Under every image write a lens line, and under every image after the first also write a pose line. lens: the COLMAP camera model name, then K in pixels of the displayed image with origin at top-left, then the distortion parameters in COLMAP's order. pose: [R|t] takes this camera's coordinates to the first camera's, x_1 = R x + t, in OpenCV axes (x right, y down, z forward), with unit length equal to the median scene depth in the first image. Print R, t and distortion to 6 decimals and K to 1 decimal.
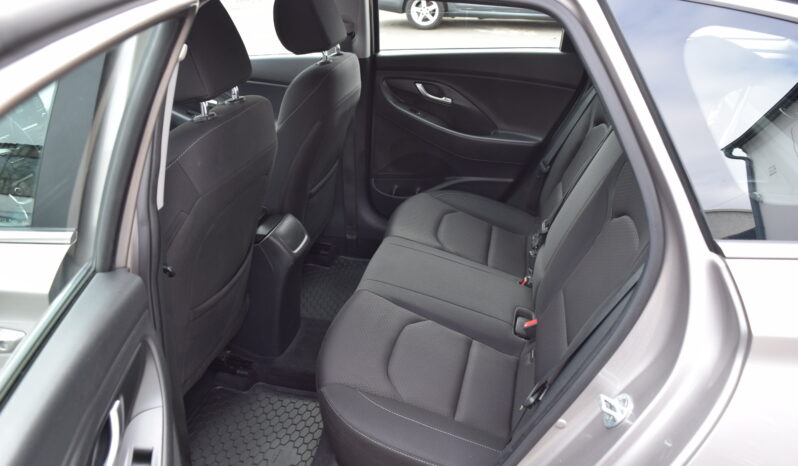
lens RADIAL K [[631.2, 0, 399.0], [0, 631.2, 233.0], [0, 0, 1]] dist [-0.084523, -0.000642]
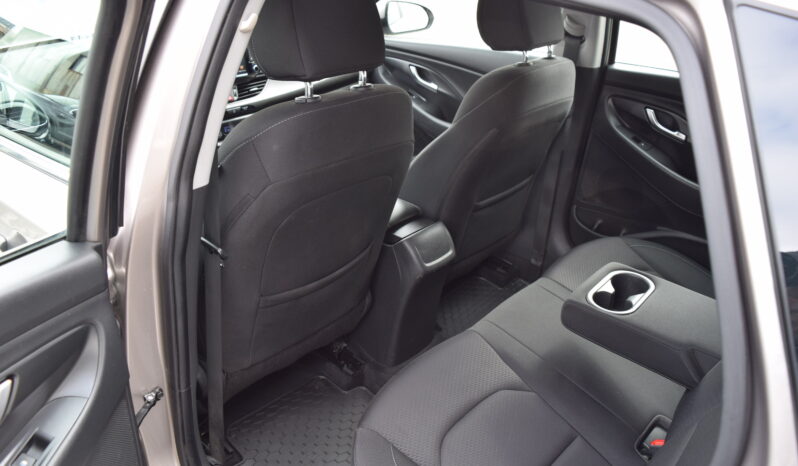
lens RADIAL K [[631.2, 0, 399.0], [0, 631.2, 233.0], [0, 0, 1]] dist [-0.084523, -0.000642]
pose [[0.877497, 0.264823, -0.399836, 0.129727], [-0.260254, 0.963226, 0.066808, -0.056122], [0.402825, 0.045435, 0.914149, 0.140664]]
